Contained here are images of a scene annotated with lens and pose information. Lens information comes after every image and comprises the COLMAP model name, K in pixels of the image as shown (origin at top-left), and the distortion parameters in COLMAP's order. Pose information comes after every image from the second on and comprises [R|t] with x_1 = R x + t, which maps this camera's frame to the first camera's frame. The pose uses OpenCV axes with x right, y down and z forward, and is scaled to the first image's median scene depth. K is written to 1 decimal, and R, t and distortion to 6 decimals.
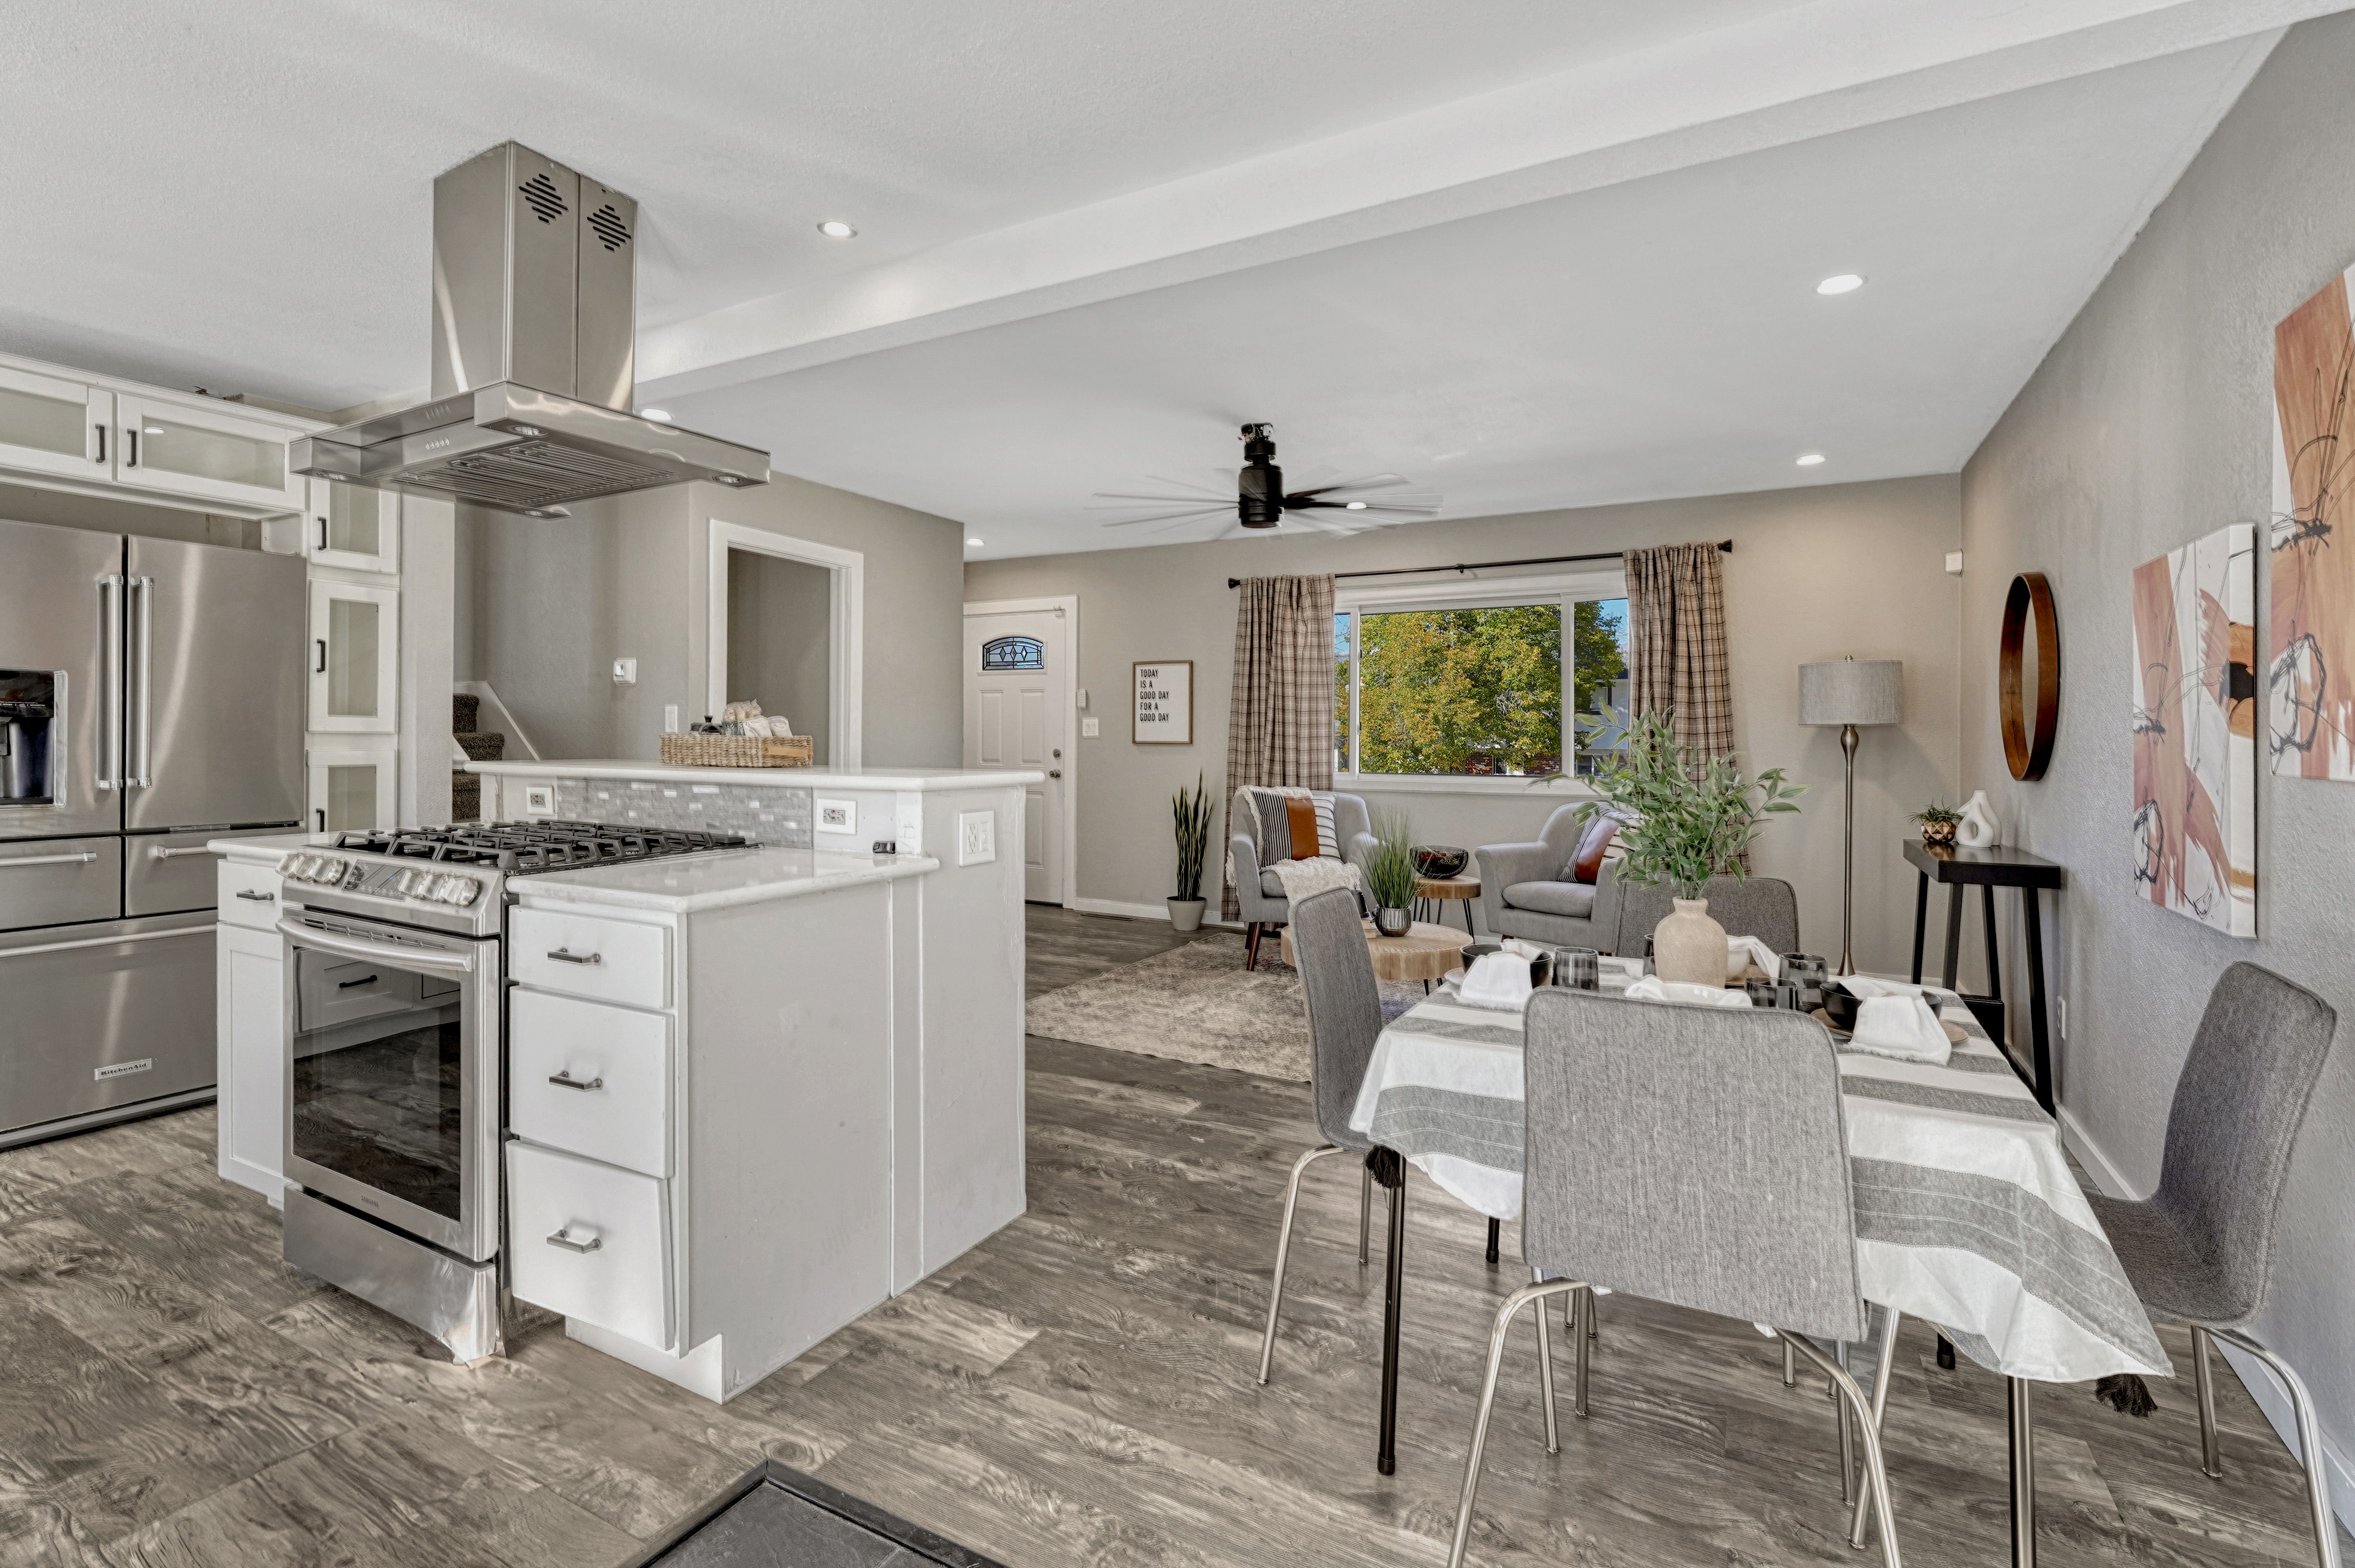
lens RADIAL K [[1083.1, 0, 1166.0], [0, 1083.1, 742.8], [0, 0, 1]] dist [-0.000336, 0.000737]
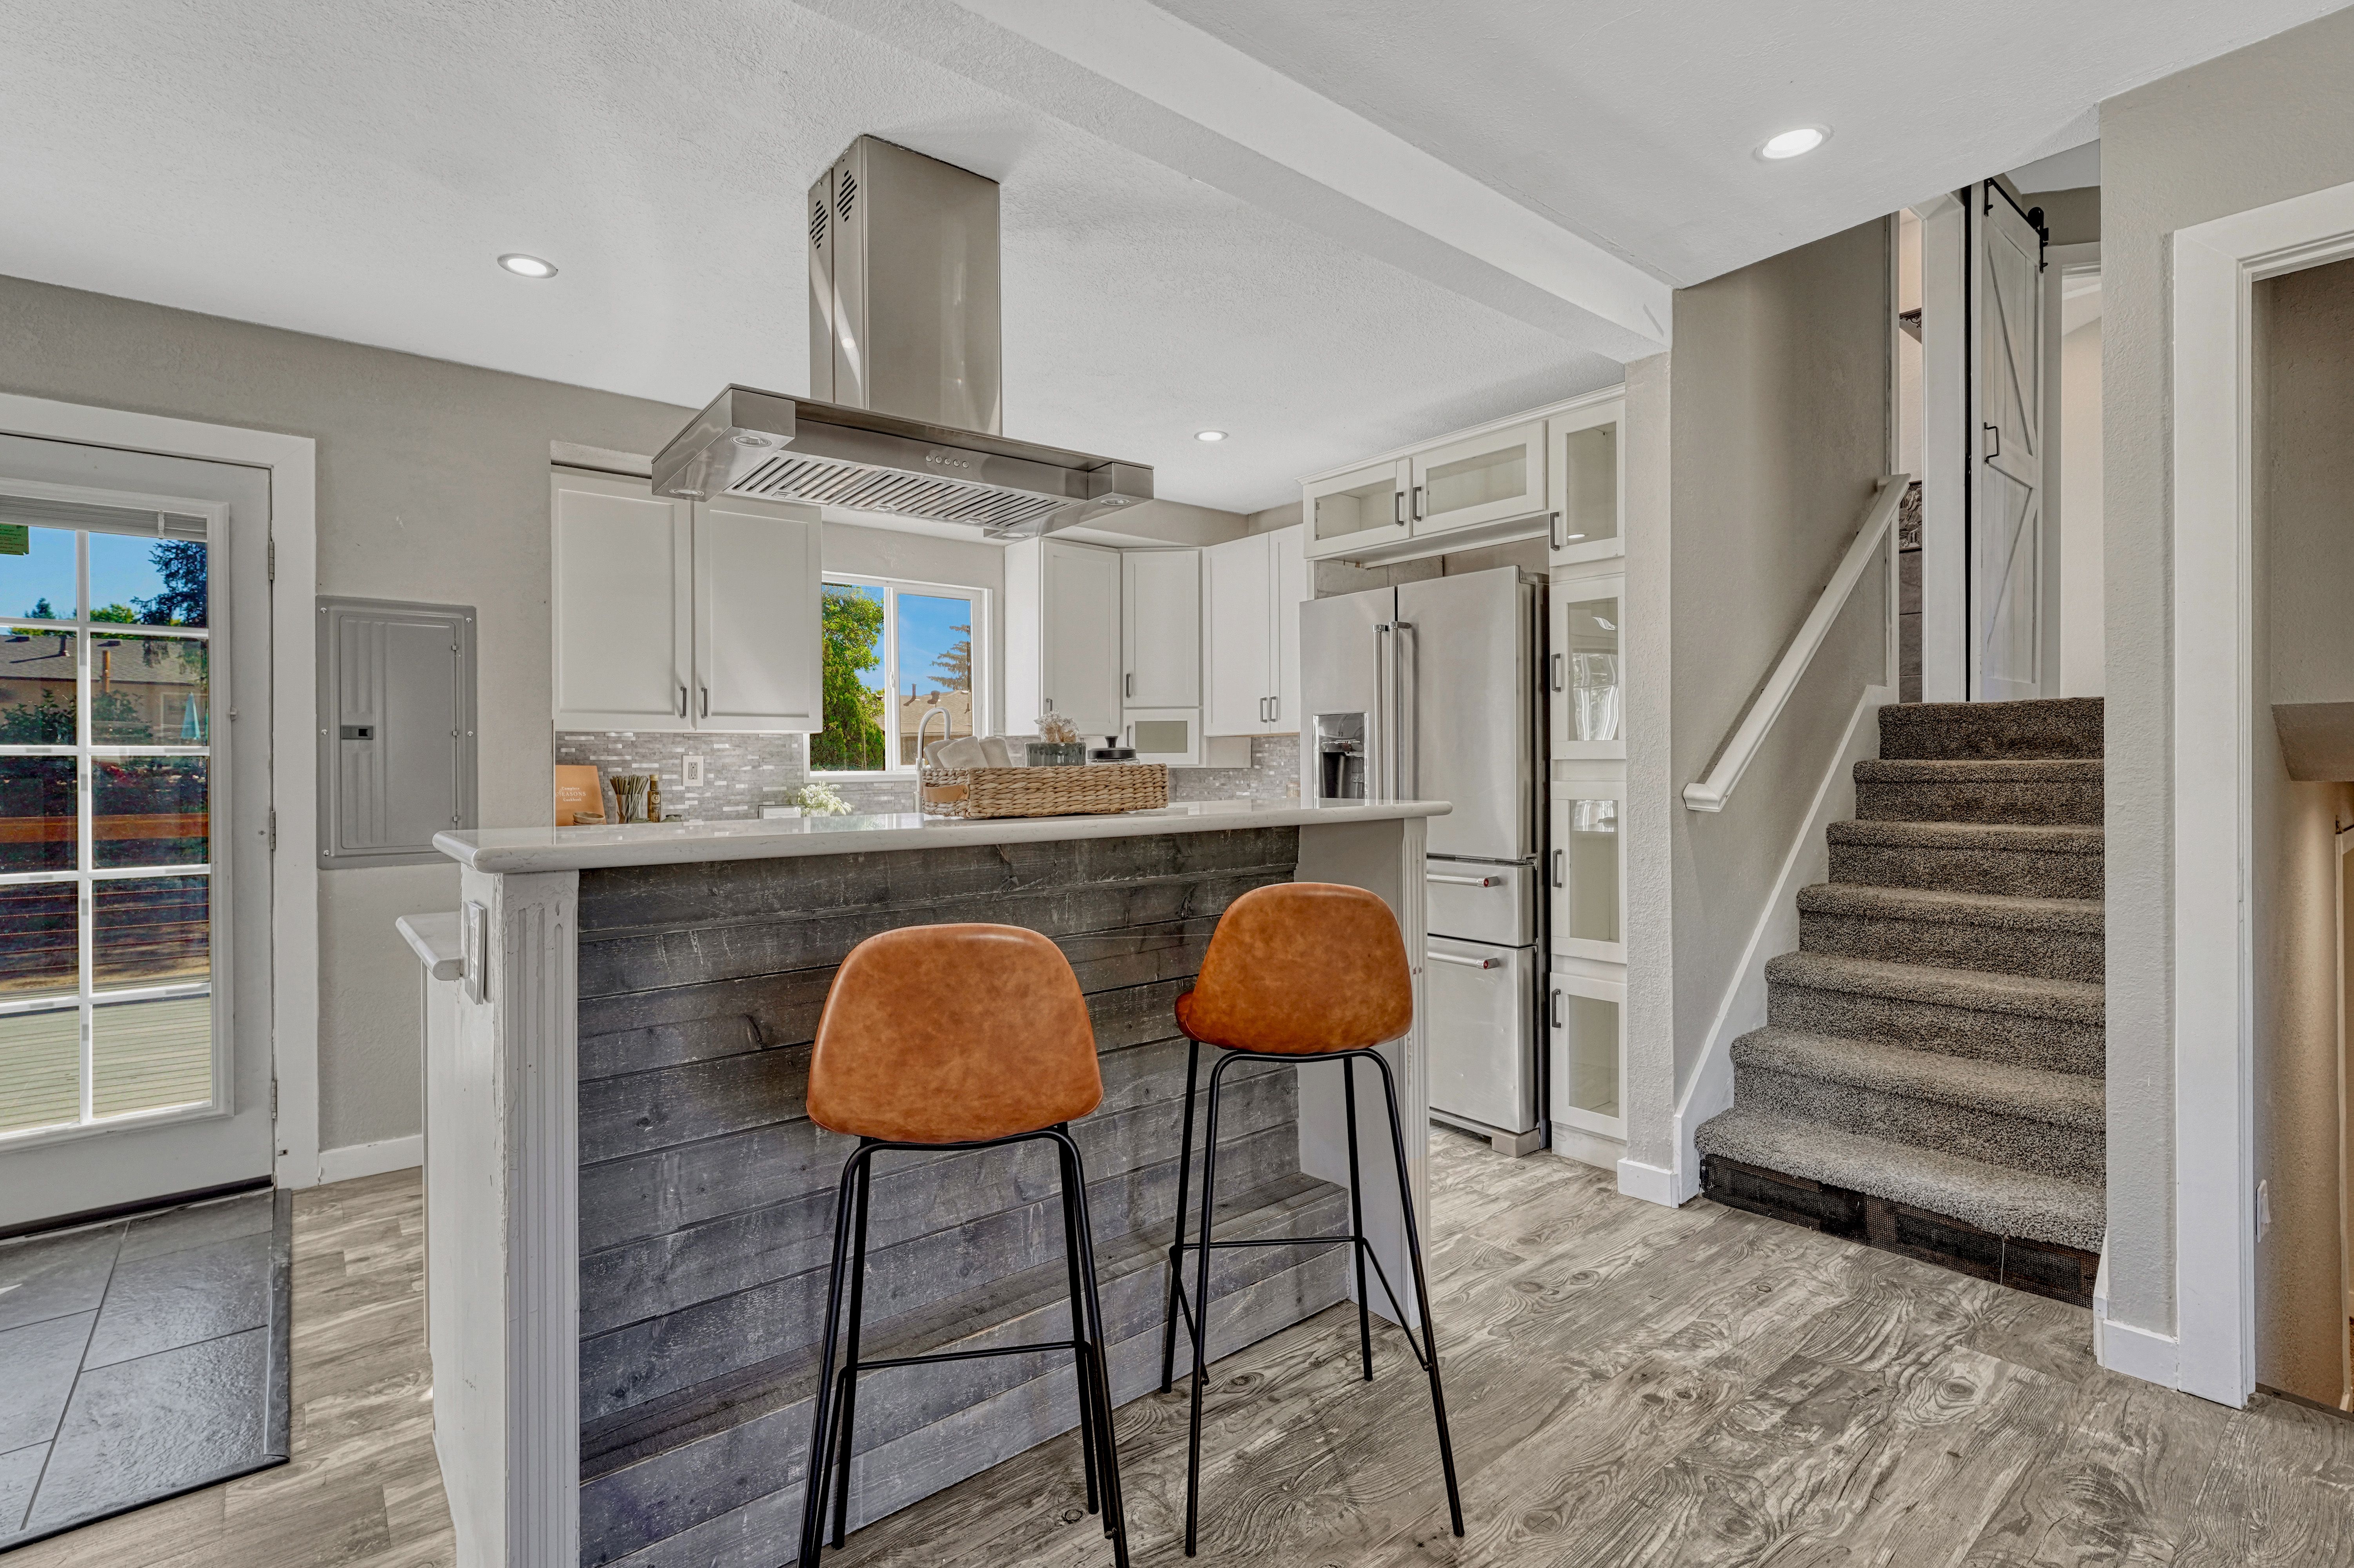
lens RADIAL K [[1086.8, 0, 1165.5], [0, 1086.8, 771.5], [0, 0, 1]] dist [0.000759, 0.000567]
pose [[-0.372625, 0.003412, -0.927976, 0.098514], [0.000986, 0.999994, 0.003281, -0.003313], [0.927981, 0.000307, -0.372626, 0.720257]]
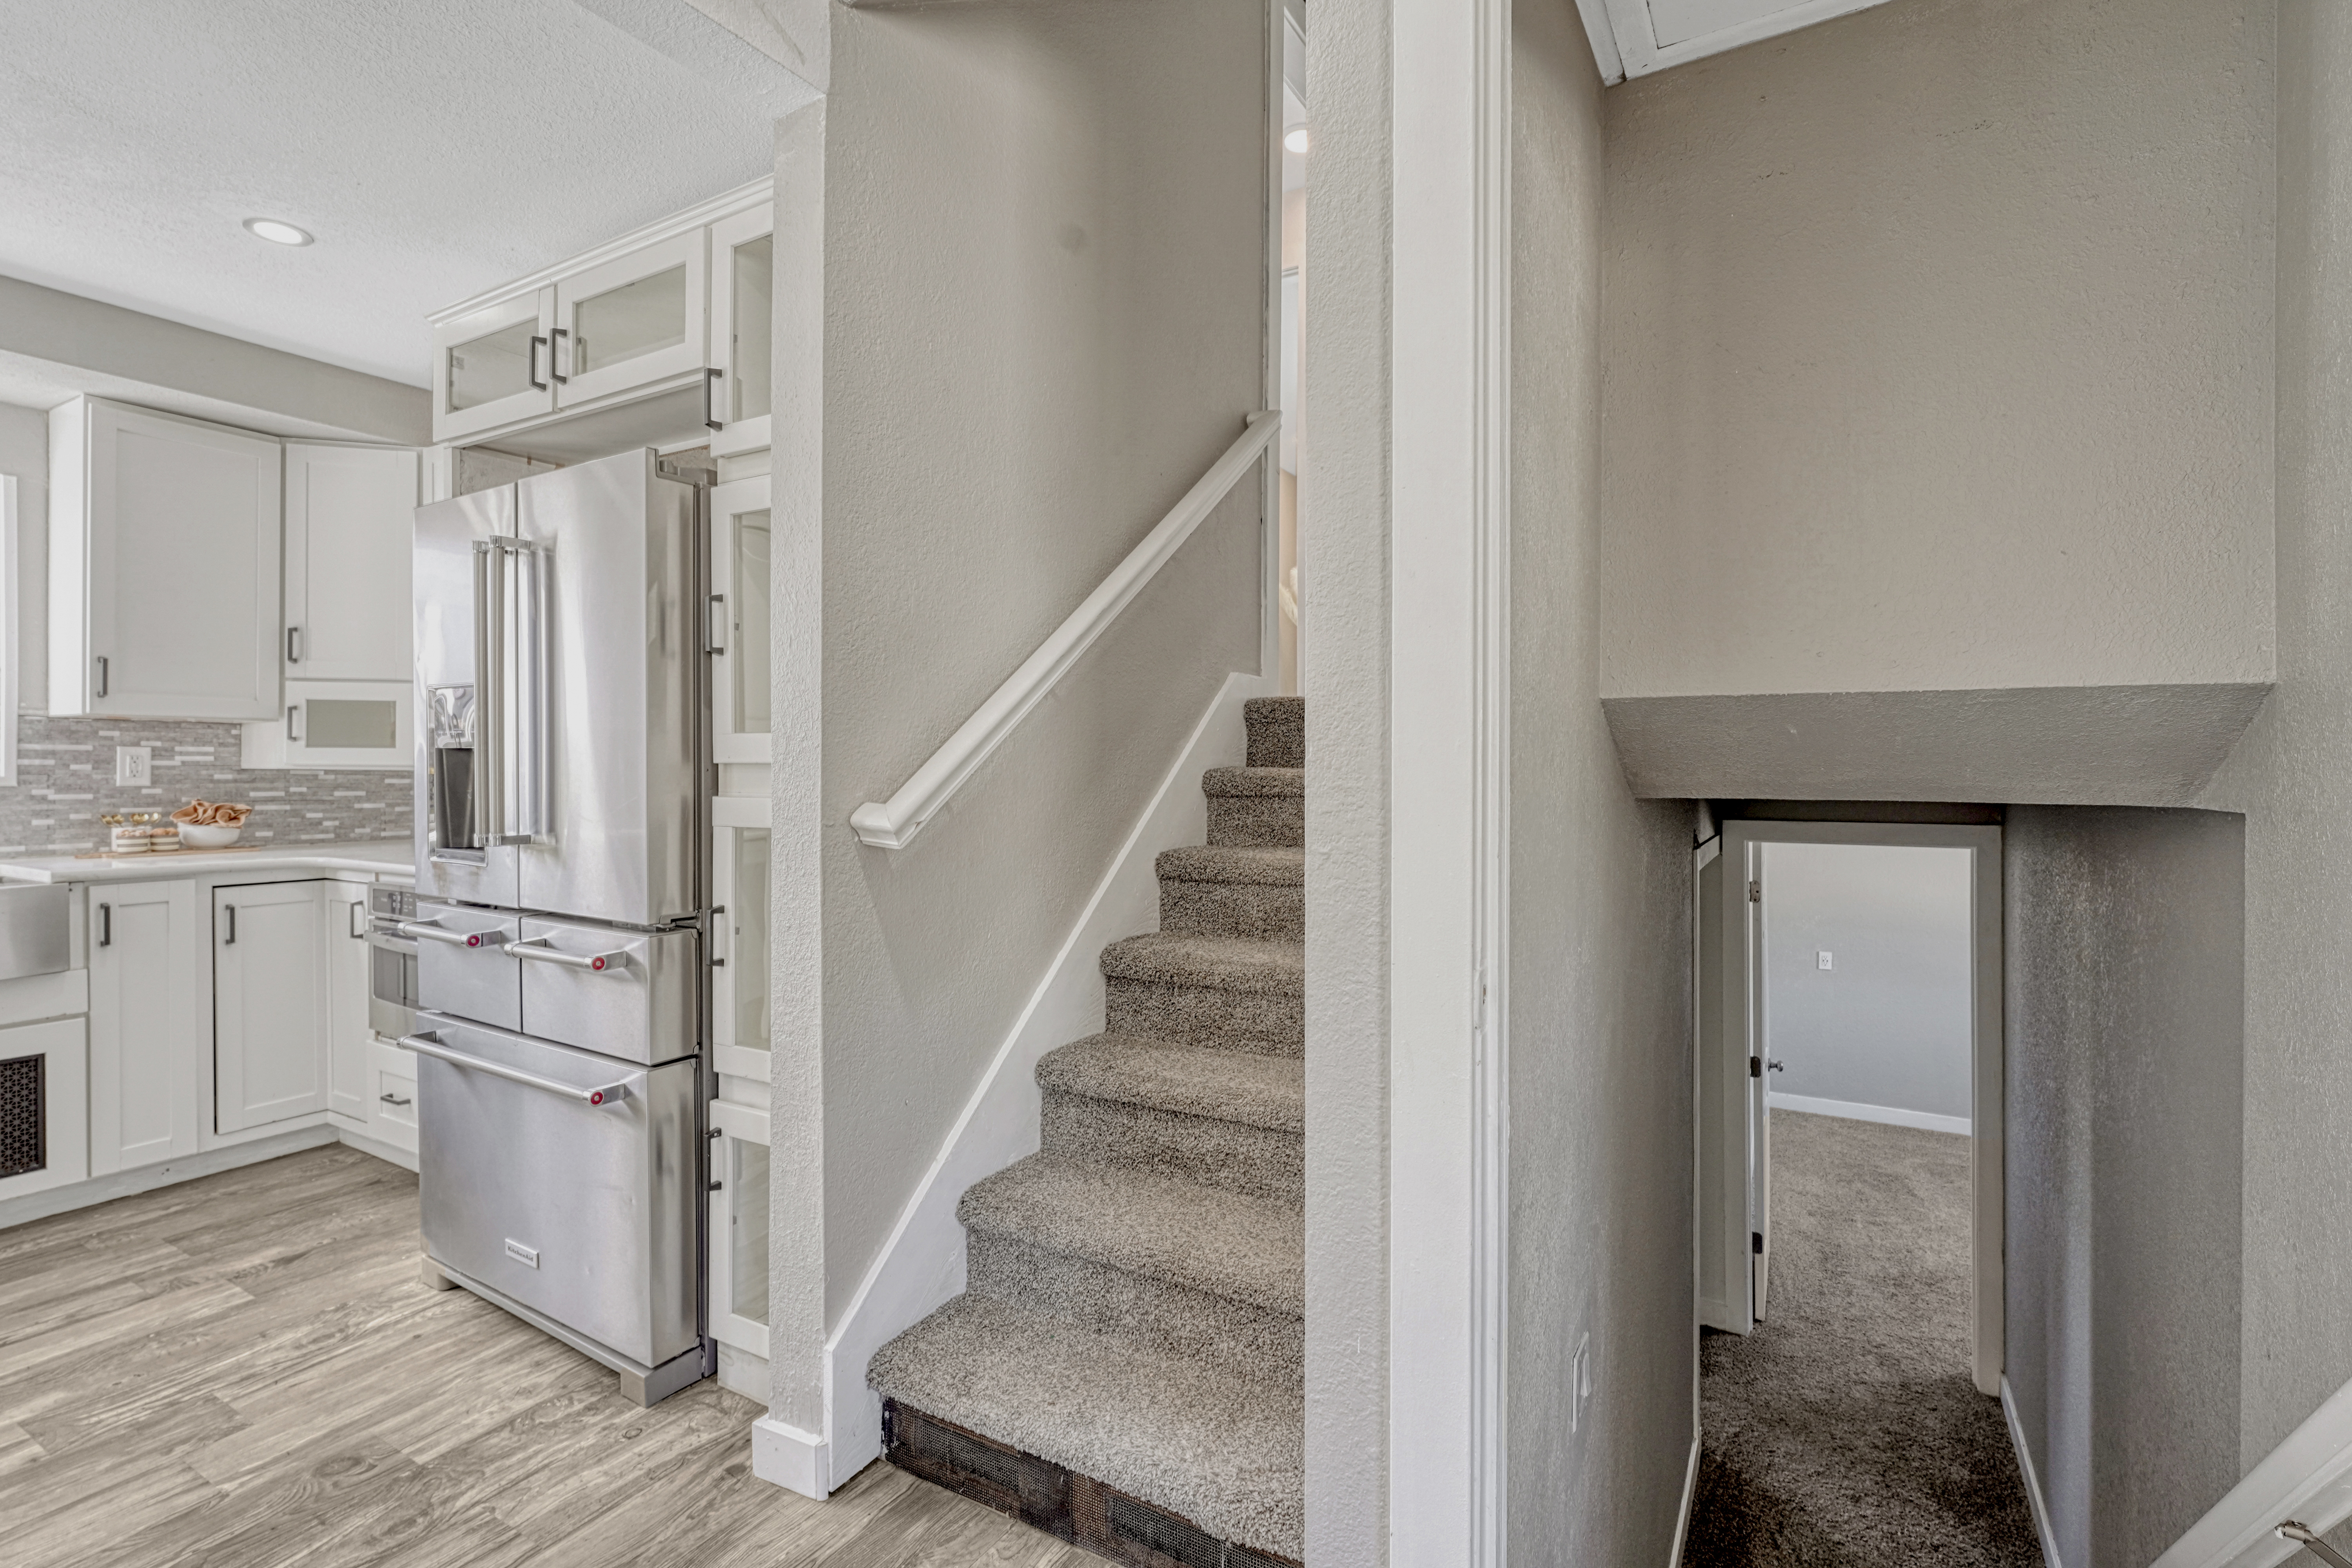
lens RADIAL K [[1085.9, 0, 1164.5], [0, 1085.9, 771.5], [0, 0, 1]] dist [0.000759, 0.000567]
pose [[-0.039123, -0.000710, -0.999234, -0.171740], [-0.007153, 0.999974, -0.000431, -0.005549], [0.999209, 0.007131, -0.039127, 0.869070]]
